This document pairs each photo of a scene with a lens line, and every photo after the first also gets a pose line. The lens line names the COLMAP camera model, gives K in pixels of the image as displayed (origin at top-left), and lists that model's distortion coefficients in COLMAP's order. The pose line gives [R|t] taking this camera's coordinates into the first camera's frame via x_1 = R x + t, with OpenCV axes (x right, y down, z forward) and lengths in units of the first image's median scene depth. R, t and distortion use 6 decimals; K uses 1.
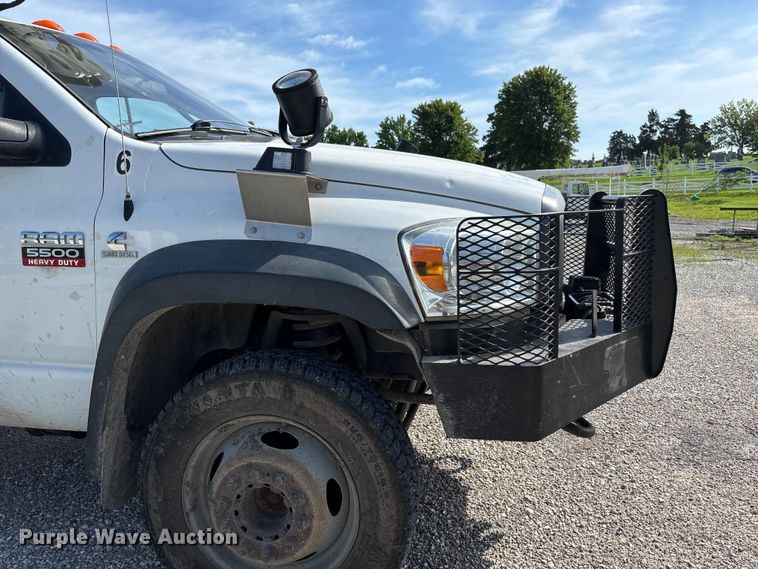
lens RADIAL K [[577.8, 0, 383.8], [0, 577.8, 282.4], [0, 0, 1]] dist [0.013172, 0.003357]
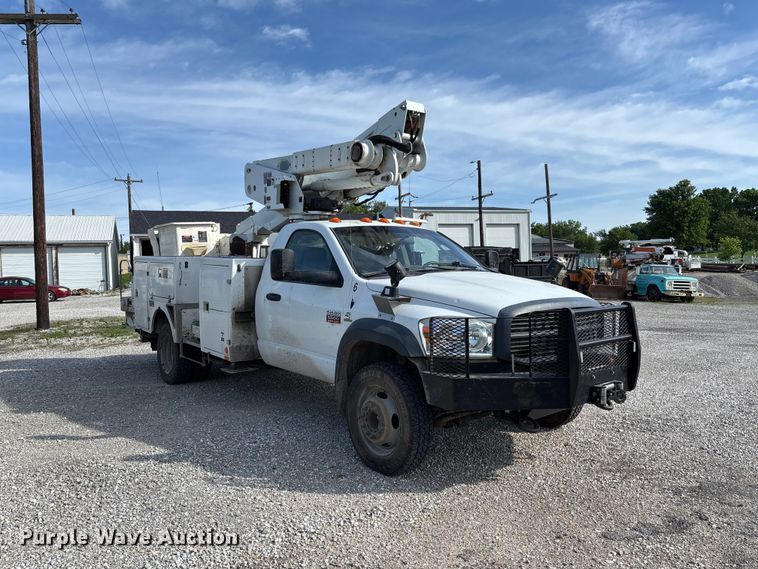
lens RADIAL K [[575.5, 0, 384.5], [0, 575.5, 283.7], [0, 0, 1]] dist [0.055691, -0.063416]
pose [[0.756562, 0.035648, -0.652950, 1.390394], [-0.099958, 0.993083, -0.061602, -0.066293], [0.646237, 0.111873, 0.754892, -0.943031]]
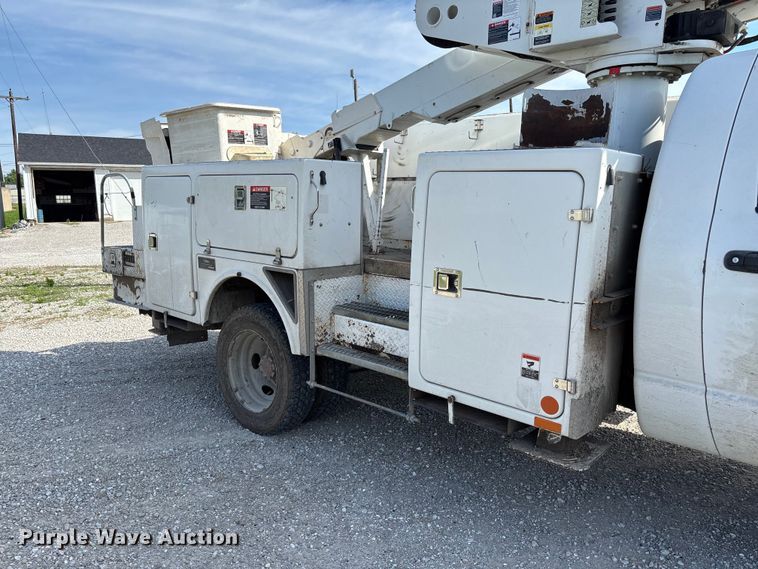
lens RADIAL K [[575.5, 0, 384.5], [0, 575.5, 283.7], [0, 0, 1]] dist [0.055691, -0.063416]
pose [[0.849956, 0.093694, -0.518456, -1.170998], [-0.095576, 0.995153, 0.023155, -0.048674], [0.518112, 0.029871, 0.854791, -0.199626]]
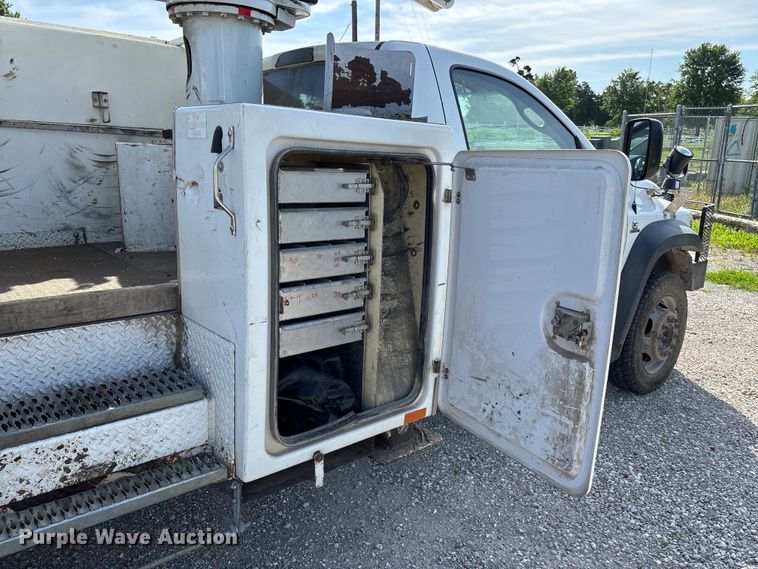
lens RADIAL K [[575.5, 0, 384.5], [0, 575.5, 283.7], [0, 0, 1]] dist [0.055691, -0.063416]
pose [[0.631922, -0.146038, 0.761148, -2.392946], [0.079750, 0.989126, 0.123569, -0.172843], [-0.770918, -0.017385, 0.636697, 0.354520]]
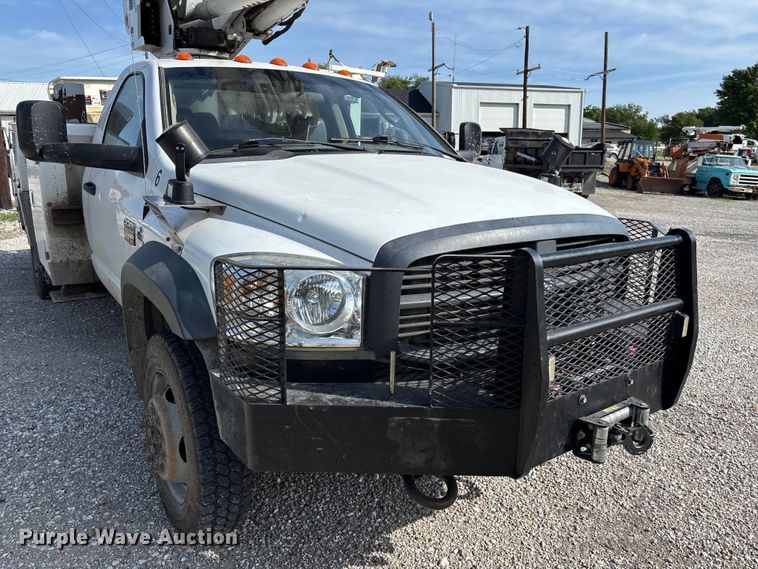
lens RADIAL K [[575.5, 0, 384.5], [0, 575.5, 283.7], [0, 0, 1]] dist [0.055691, -0.063416]
pose [[0.704942, 0.193856, -0.682259, 0.960702], [-0.132168, 0.980979, 0.142171, -0.221348], [0.696842, -0.010050, 0.717154, 0.339494]]
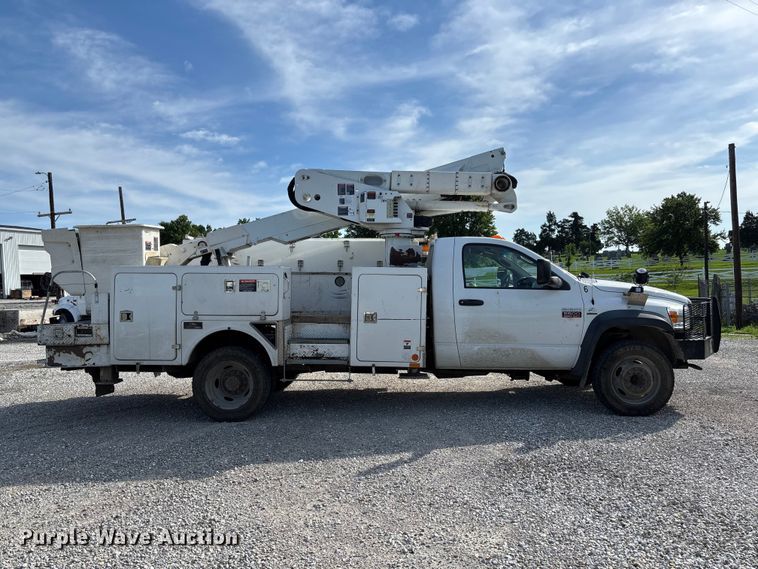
lens RADIAL K [[573.5, 0, 379.0], [0, 573.5, 284.5], [0, 0, 1]] dist [0.070649, -0.078456]
pose [[0.989788, 0.005190, 0.142452, -2.188834], [0.016326, 0.988633, -0.149457, 0.280024], [-0.141609, 0.150257, 0.978453, -2.327263]]
